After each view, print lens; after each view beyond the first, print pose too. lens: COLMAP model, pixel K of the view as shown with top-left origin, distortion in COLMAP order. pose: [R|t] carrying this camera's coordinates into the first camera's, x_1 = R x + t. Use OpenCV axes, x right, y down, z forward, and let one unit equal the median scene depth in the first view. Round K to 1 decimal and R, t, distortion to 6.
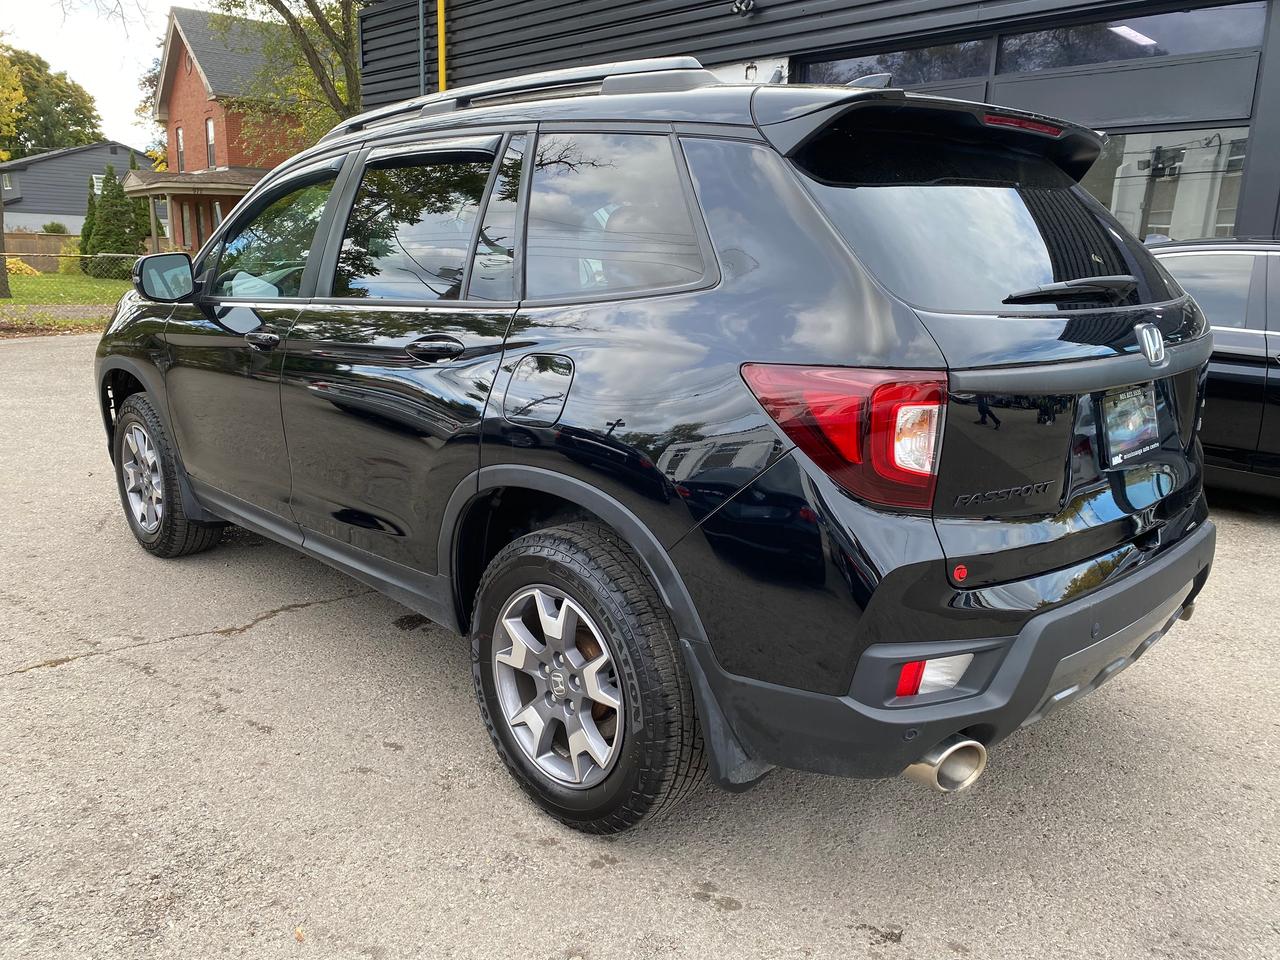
lens RADIAL K [[971.4, 0, 631.3], [0, 971.4, 472.0], [0, 0, 1]] dist [0.038319, -0.034932]
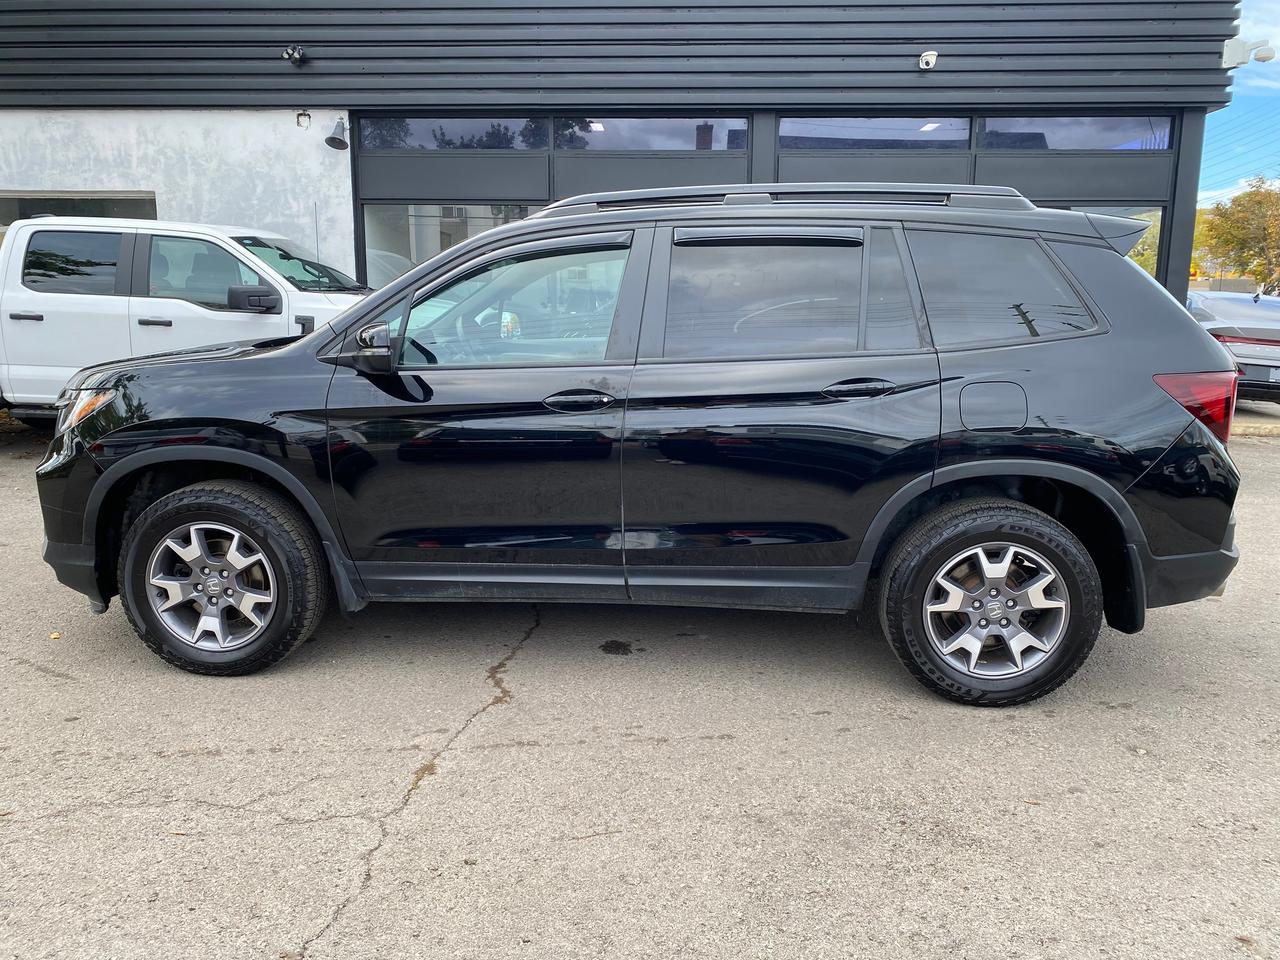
lens RADIAL K [[971.4, 0, 619.0], [0, 971.4, 478.8], [0, 0, 1]] dist [0.038319, -0.034932]
pose [[0.752497, -0.136591, 0.644276, -1.334573], [0.154531, 0.987566, 0.028882, -0.097911], [-0.640210, 0.077828, 0.764247, 0.220902]]
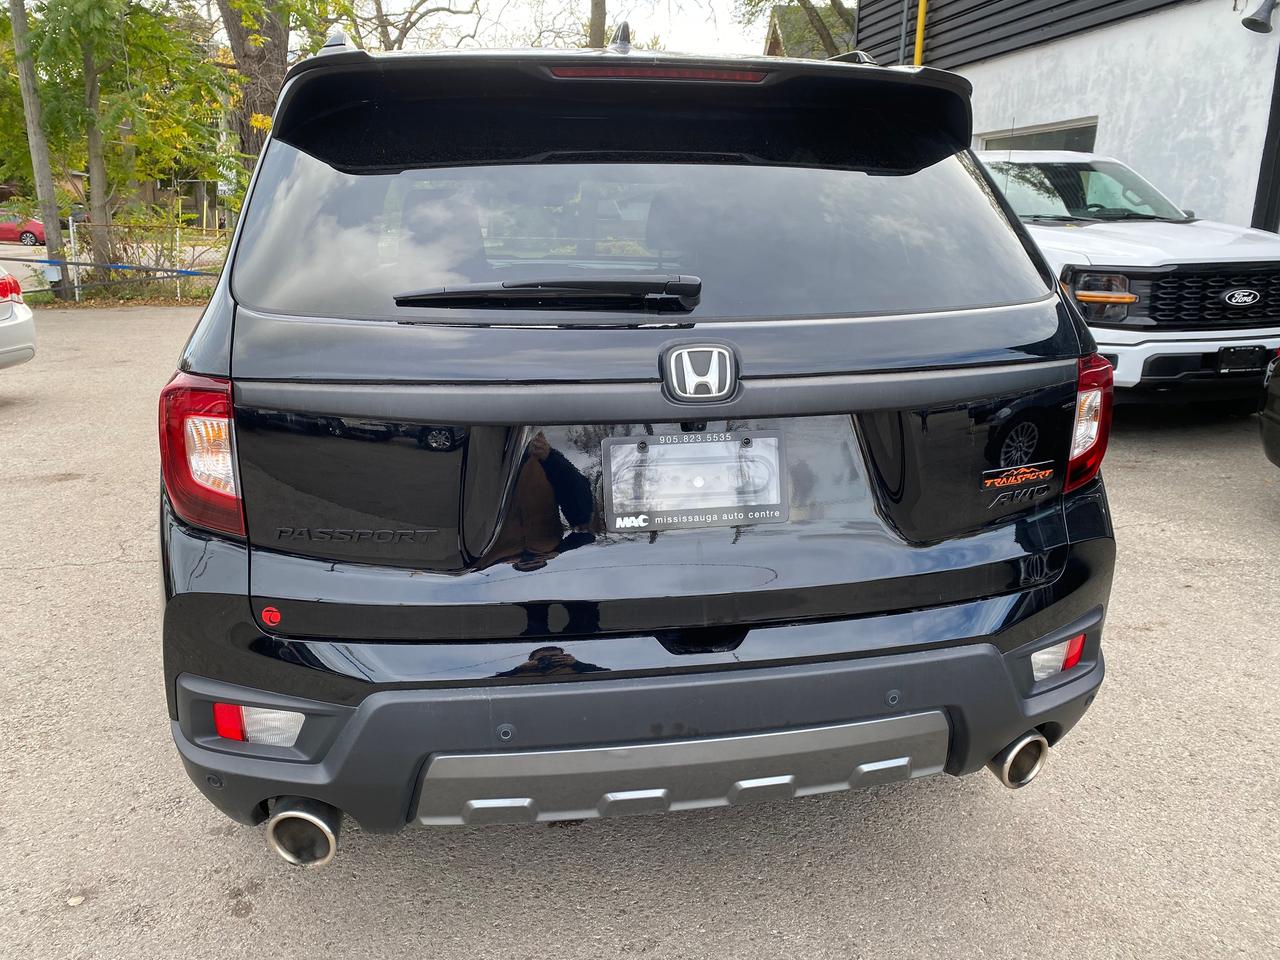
lens RADIAL K [[971.4, 0, 632.6], [0, 971.4, 470.5], [0, 0, 1]] dist [0.038319, -0.034932]
pose [[0.830244, 0.127253, -0.542681, 0.776261], [-0.117716, 0.991662, 0.052440, -0.078545], [0.544829, 0.020344, 0.838300, 0.329110]]
